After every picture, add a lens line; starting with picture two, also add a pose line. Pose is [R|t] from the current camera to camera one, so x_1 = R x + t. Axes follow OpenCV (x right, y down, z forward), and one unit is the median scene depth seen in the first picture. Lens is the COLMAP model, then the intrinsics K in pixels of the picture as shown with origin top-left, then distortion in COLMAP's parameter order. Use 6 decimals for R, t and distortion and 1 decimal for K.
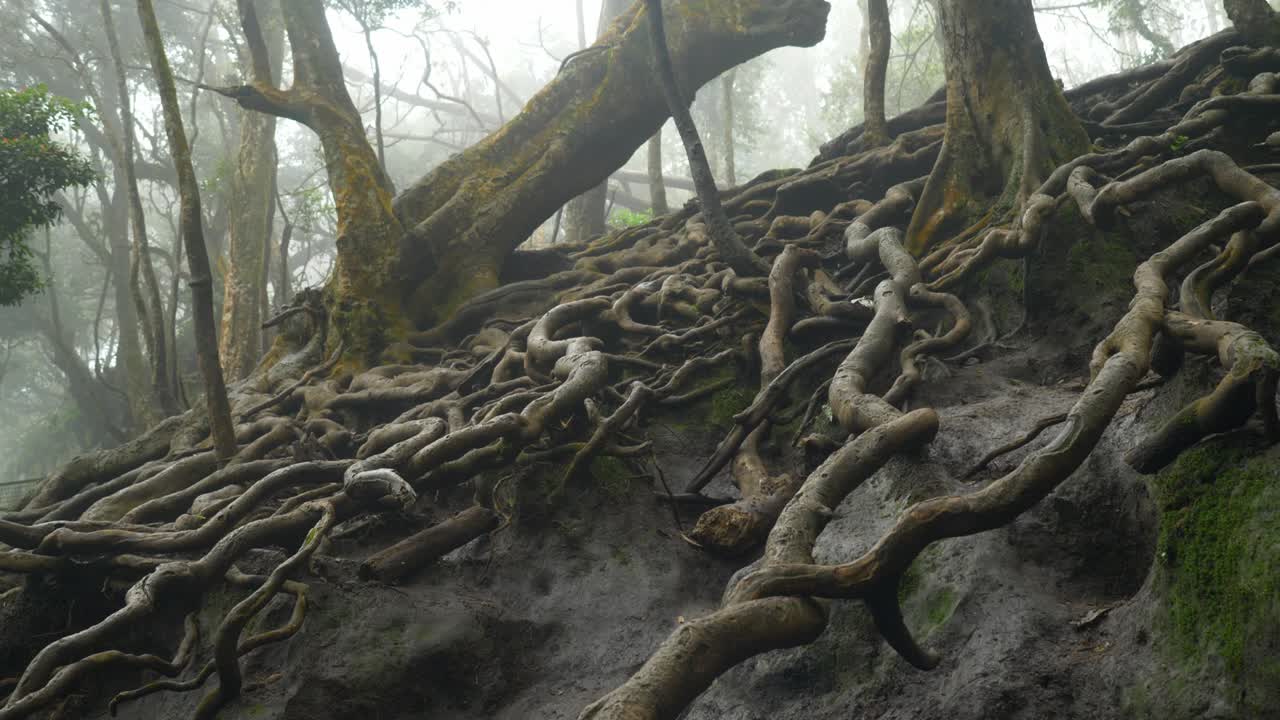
lens RADIAL K [[916.1, 0, 640.0], [0, 916.1, 360.0], [0, 0, 1]] dist [0.002152, -0.005236]
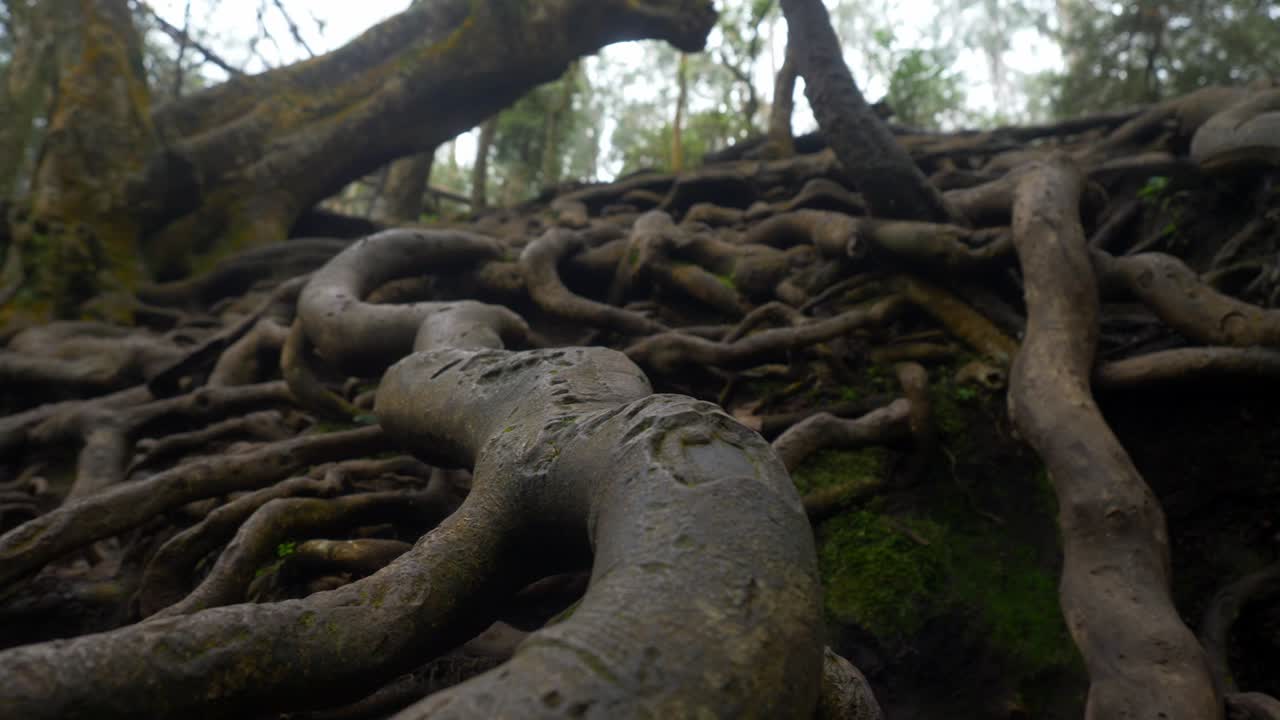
lens RADIAL K [[916.1, 0, 640.0], [0, 916.1, 360.0], [0, 0, 1]] dist [0.002152, -0.005236]
pose [[0.965543, 0.147329, 0.214526, -0.027492], [-0.142724, 0.989075, -0.036886, -0.000257], [-0.217617, 0.004997, 0.976021, 0.253031]]
